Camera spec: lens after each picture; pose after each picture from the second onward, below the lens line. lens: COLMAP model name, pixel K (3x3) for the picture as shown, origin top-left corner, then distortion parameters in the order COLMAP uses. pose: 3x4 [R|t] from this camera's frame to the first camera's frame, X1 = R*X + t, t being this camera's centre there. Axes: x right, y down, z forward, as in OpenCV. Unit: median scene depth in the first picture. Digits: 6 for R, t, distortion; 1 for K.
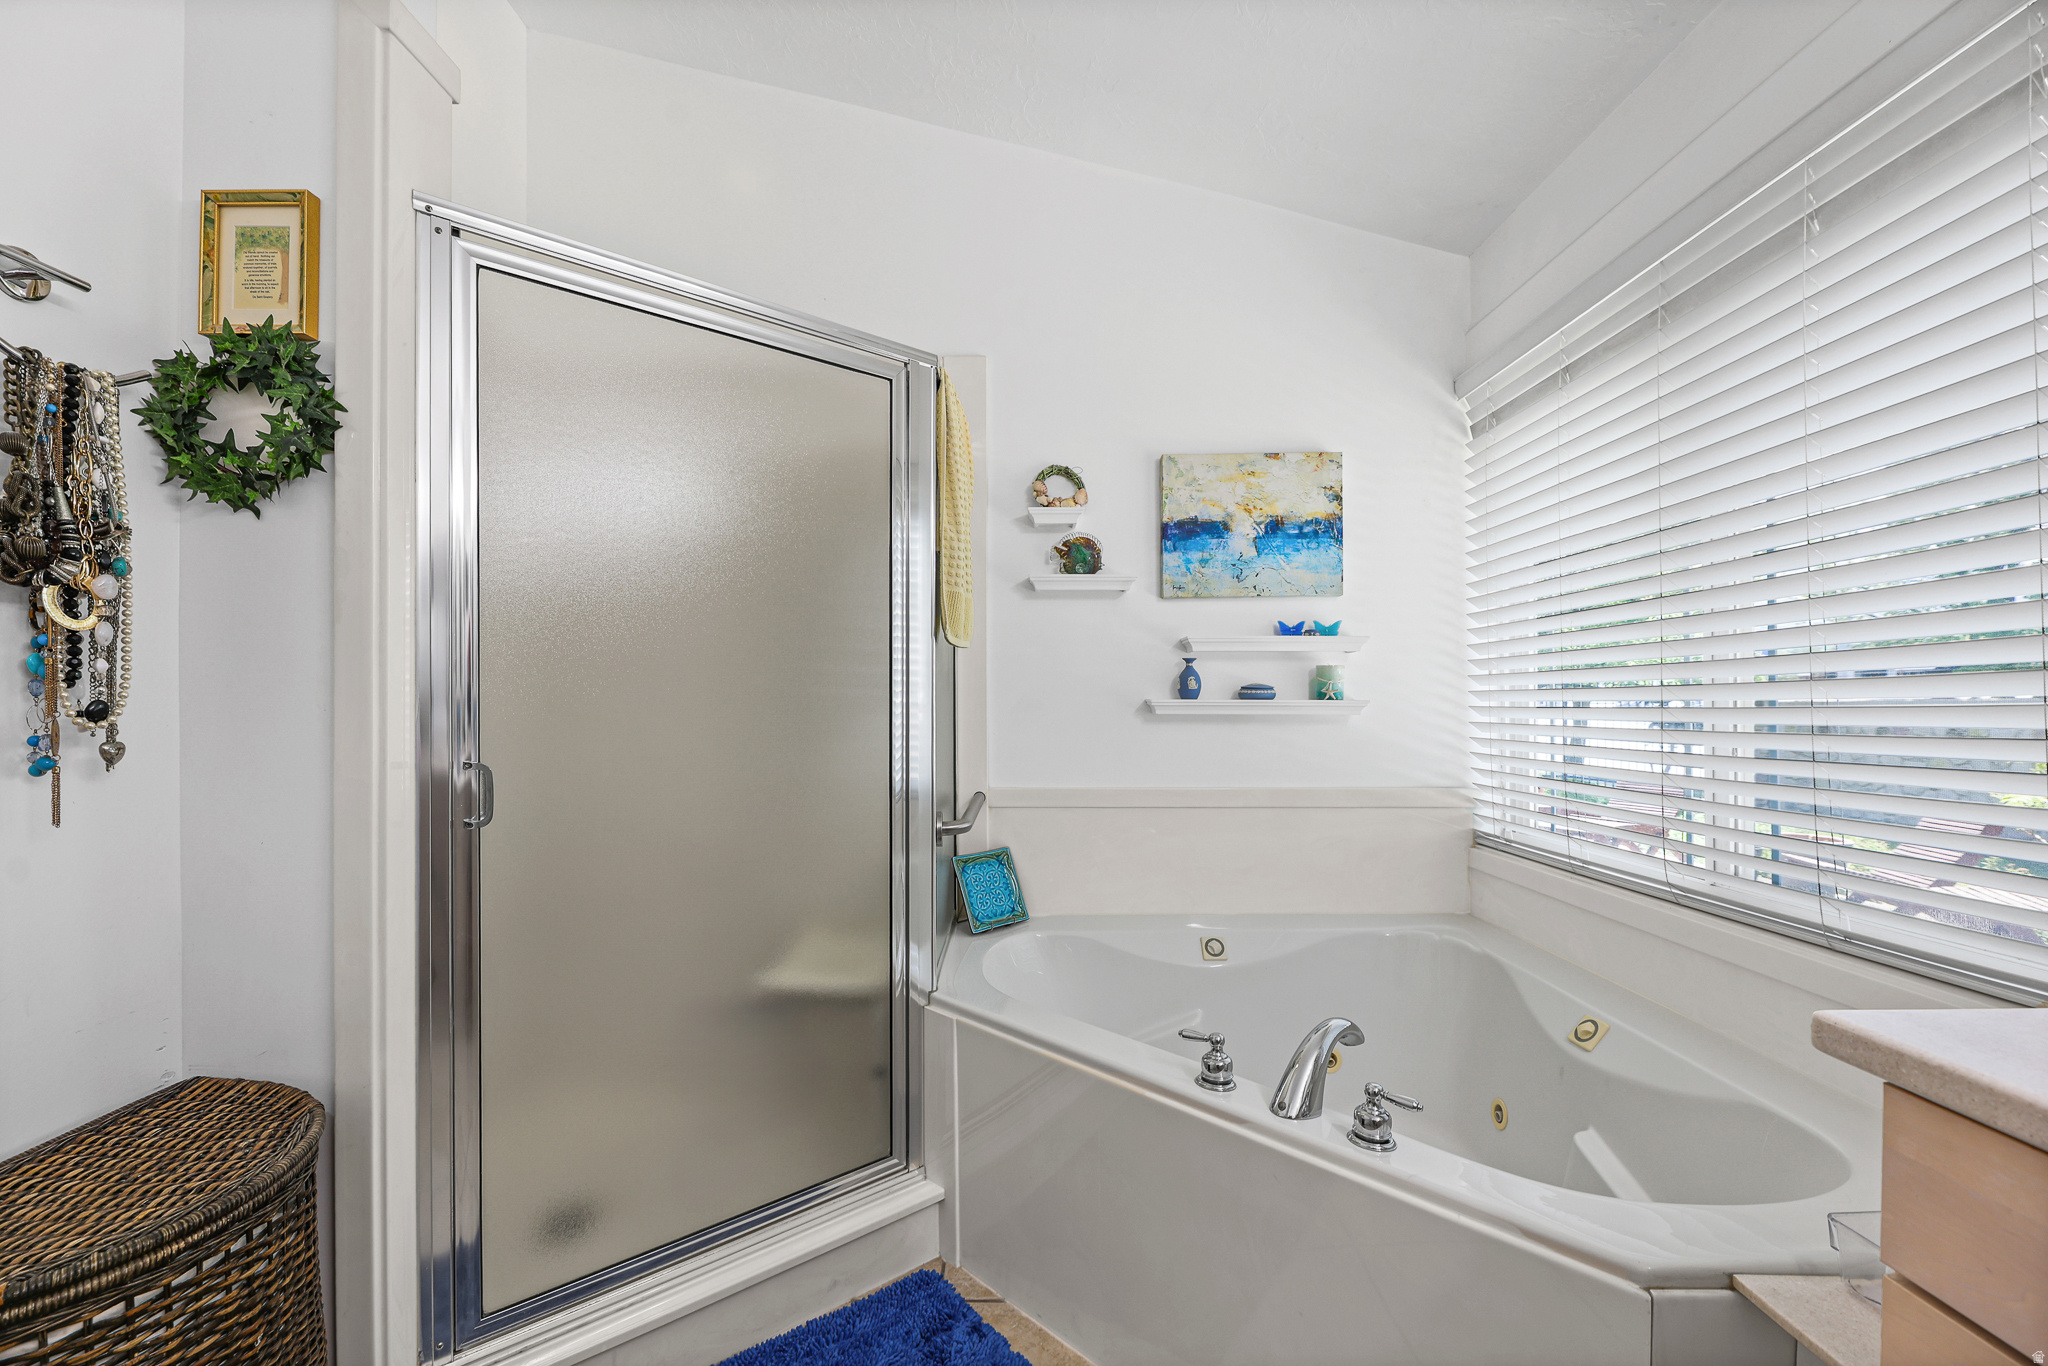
lens RADIAL K [[838.5, 0, 1023.5], [0, 838.5, 710.0], [0, 0, 1]] dist [-0.000562, -0.000034]
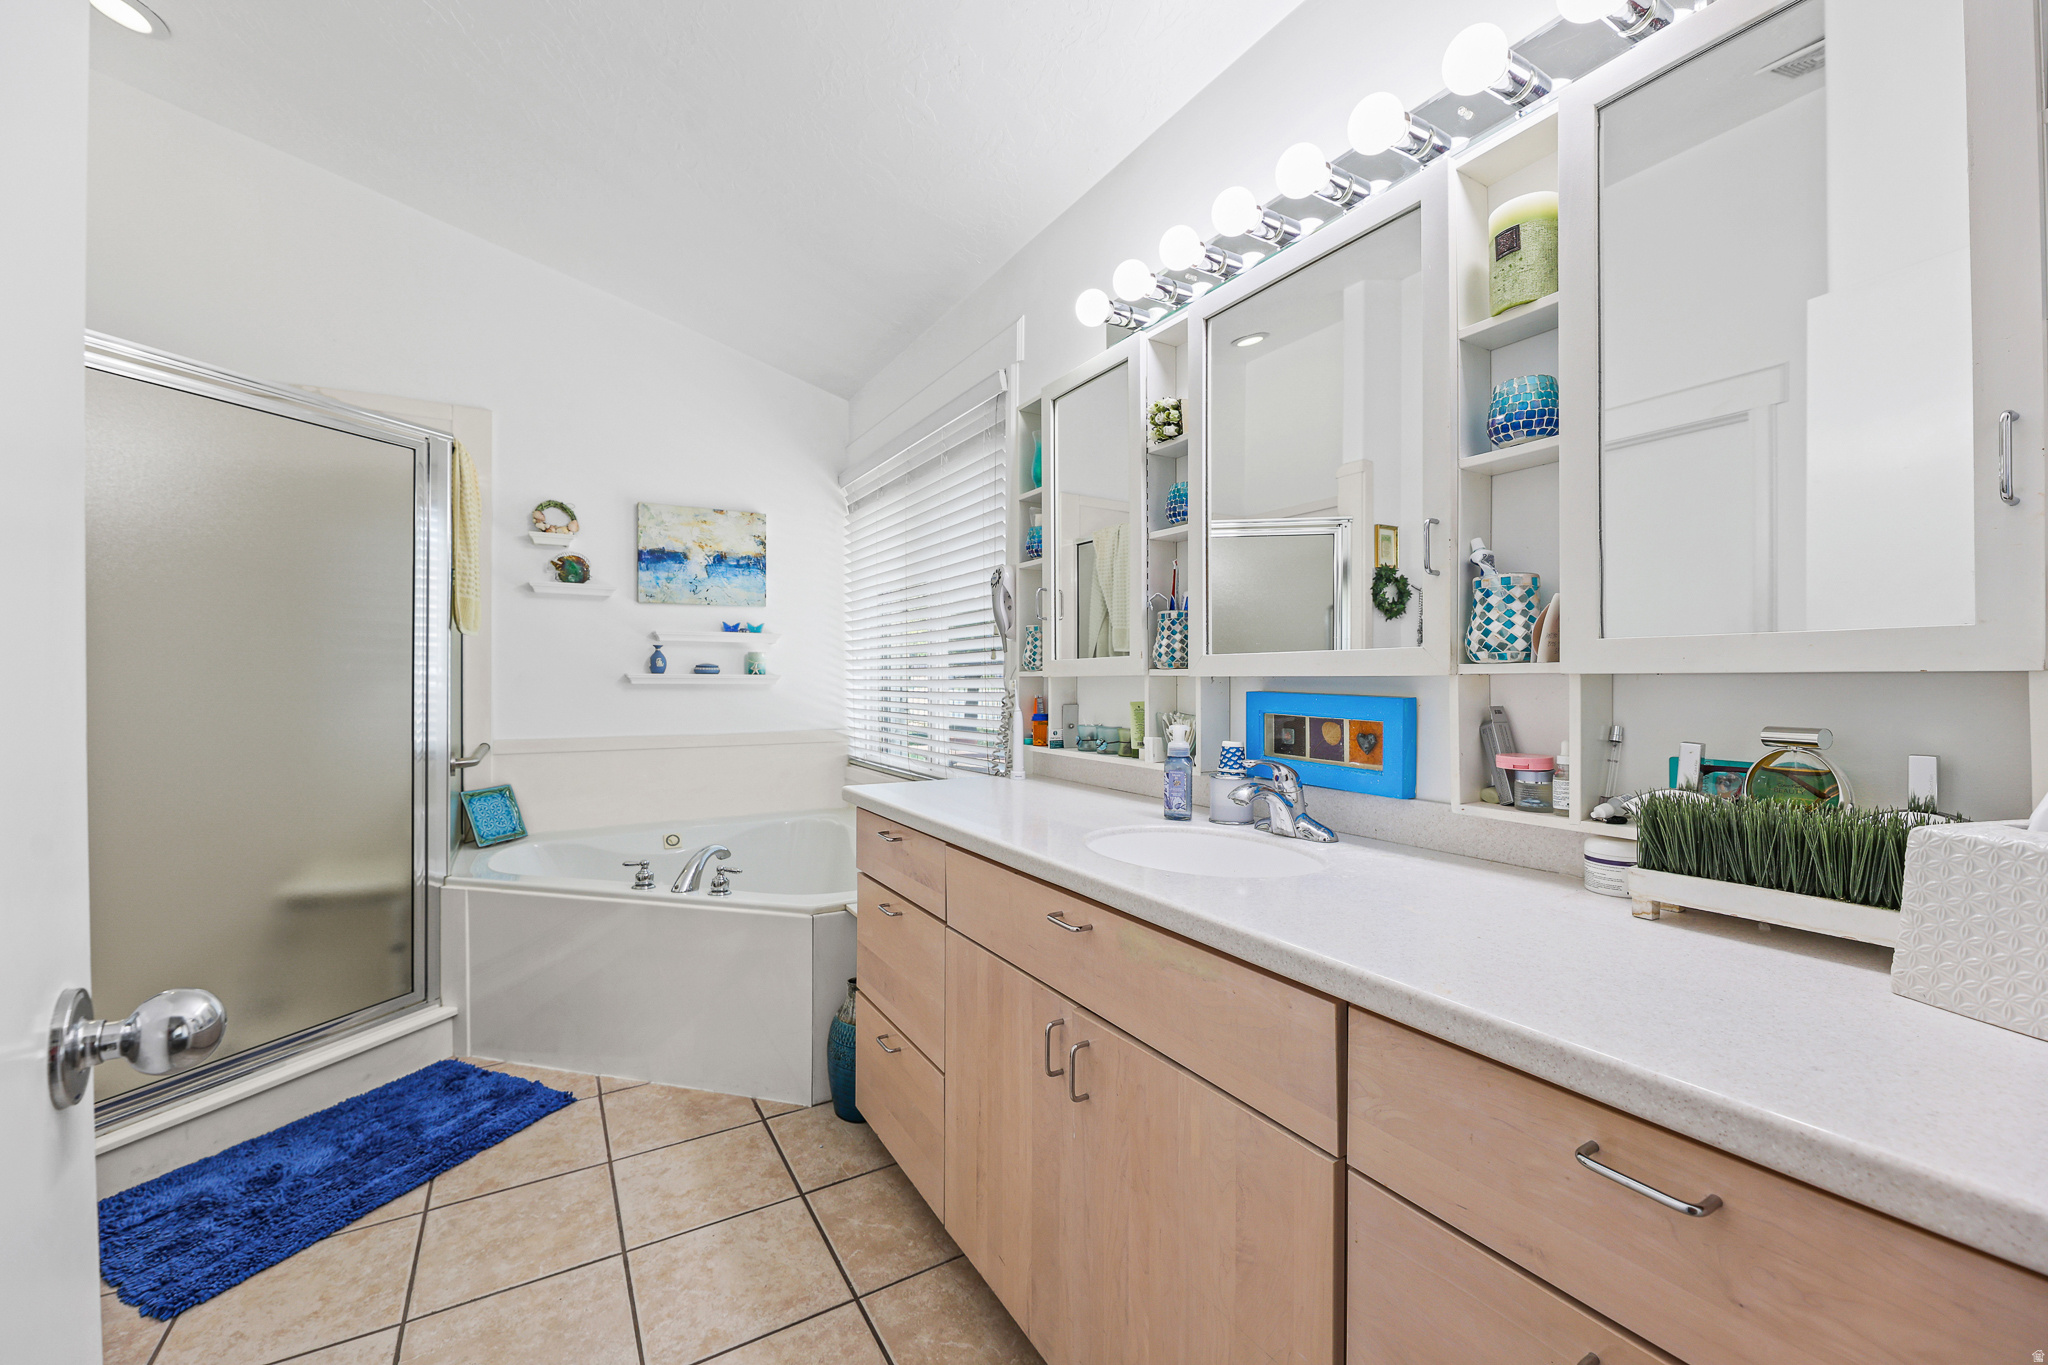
lens RADIAL K [[823.9, 0, 1023.2], [0, 823.9, 676.7], [0, 0, 1]] dist [-0.001768, -0.000263]
pose [[0.859507, 0.003295, 0.511113, 0.013264], [-0.000488, 0.999984, -0.005626, 0.000292], [-0.511123, 0.004586, 0.859495, -0.543932]]
